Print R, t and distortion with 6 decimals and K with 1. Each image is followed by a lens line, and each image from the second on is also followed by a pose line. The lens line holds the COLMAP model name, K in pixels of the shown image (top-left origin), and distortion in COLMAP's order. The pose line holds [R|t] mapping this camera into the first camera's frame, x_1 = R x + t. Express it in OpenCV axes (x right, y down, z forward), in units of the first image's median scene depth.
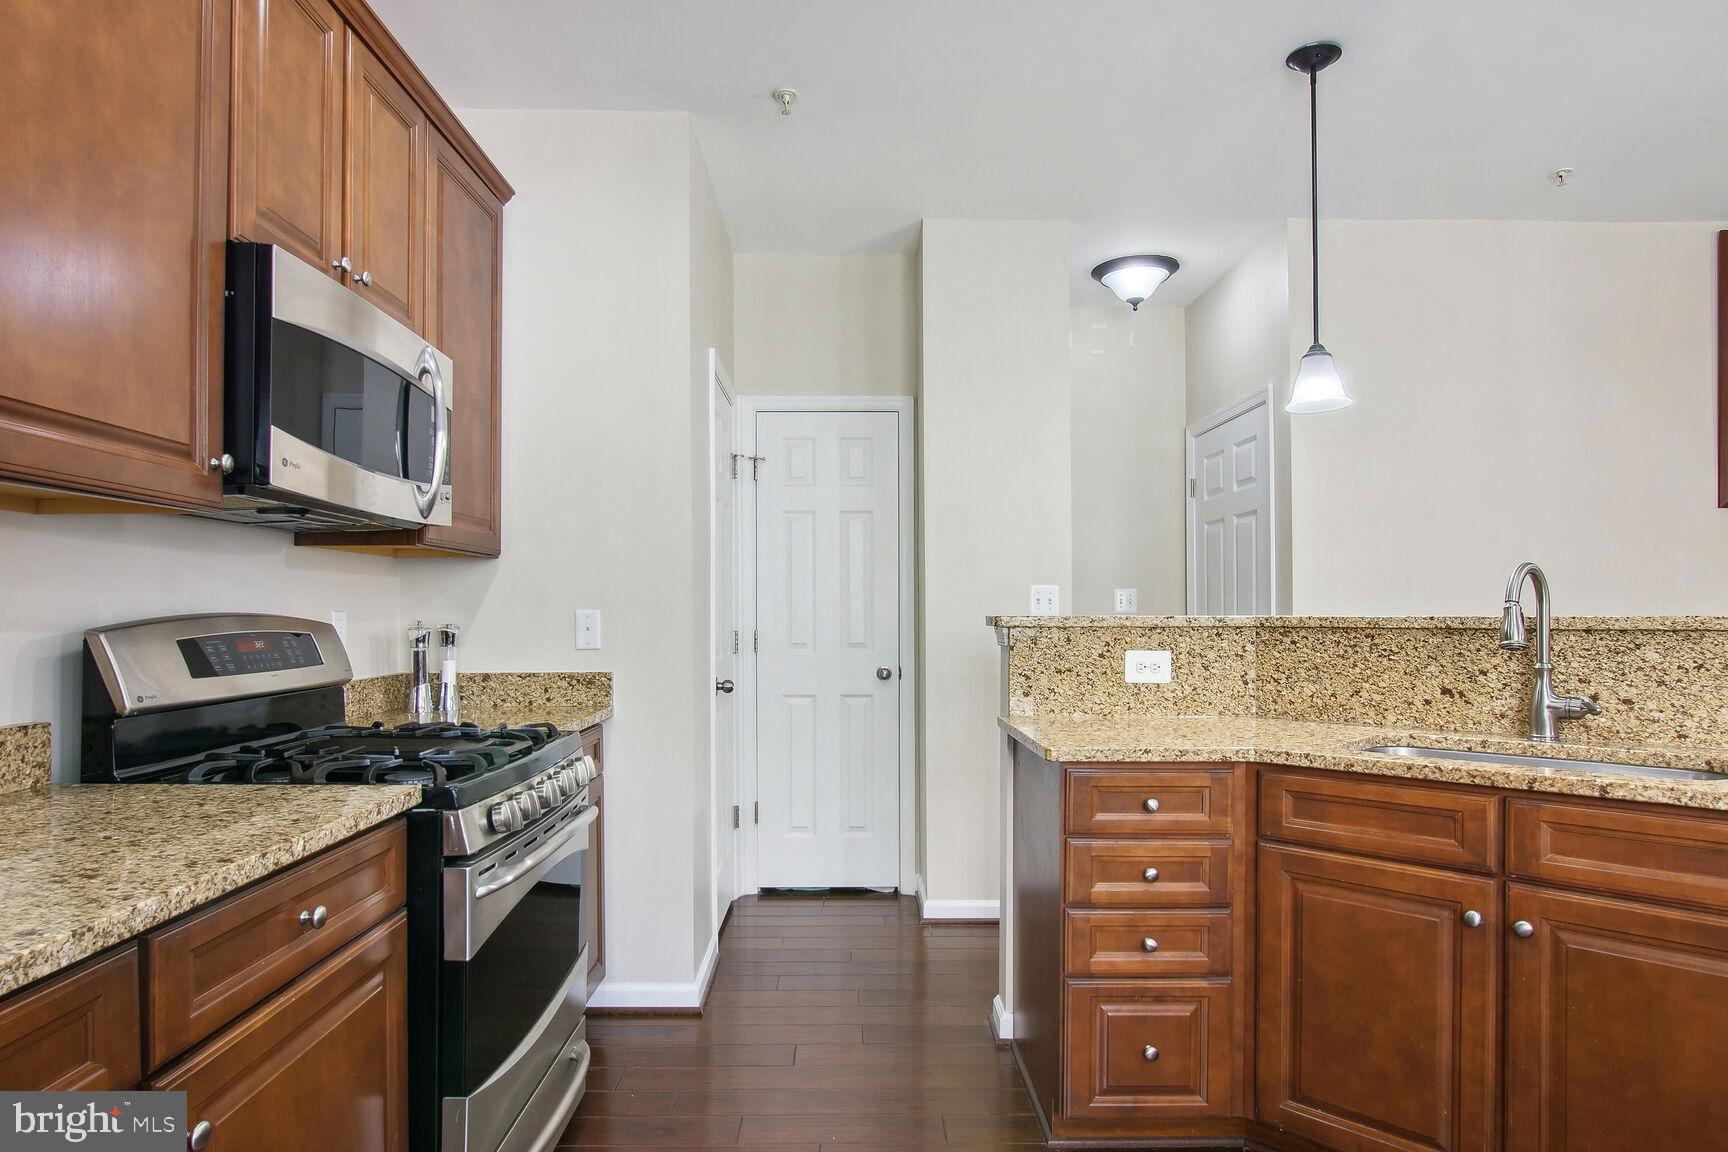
lens RADIAL K [[967.5, 0, 854.9], [0, 967.5, 605.4], [0, 0, 1]] dist [-0.015760, 0.001647]
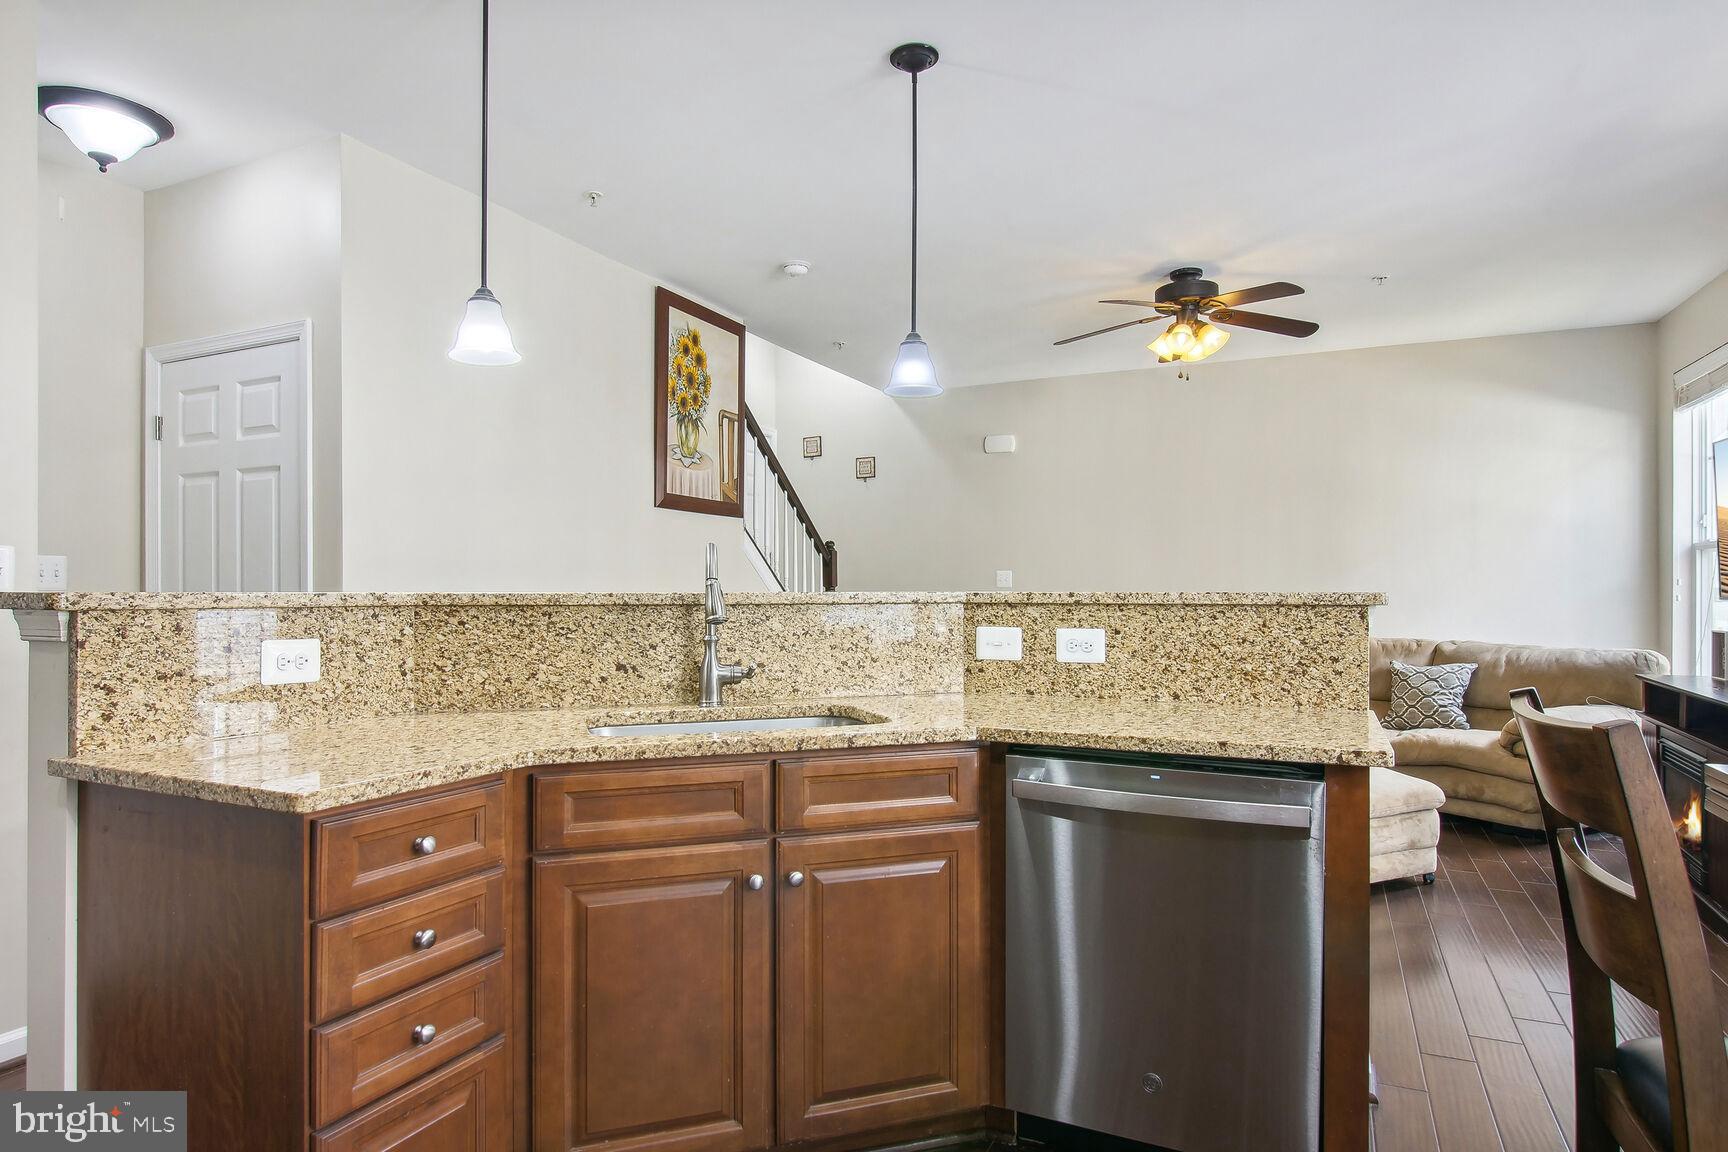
lens RADIAL K [[972.7, 0, 860.6], [0, 972.7, 582.2], [0, 0, 1]] dist [-0.014954, -0.000568]
pose [[0.441476, 0.010336, 0.897214, -0.213802], [-0.008066, 0.999939, -0.007551, 0.006652], [-0.897237, -0.003903, 0.441532, 0.363393]]
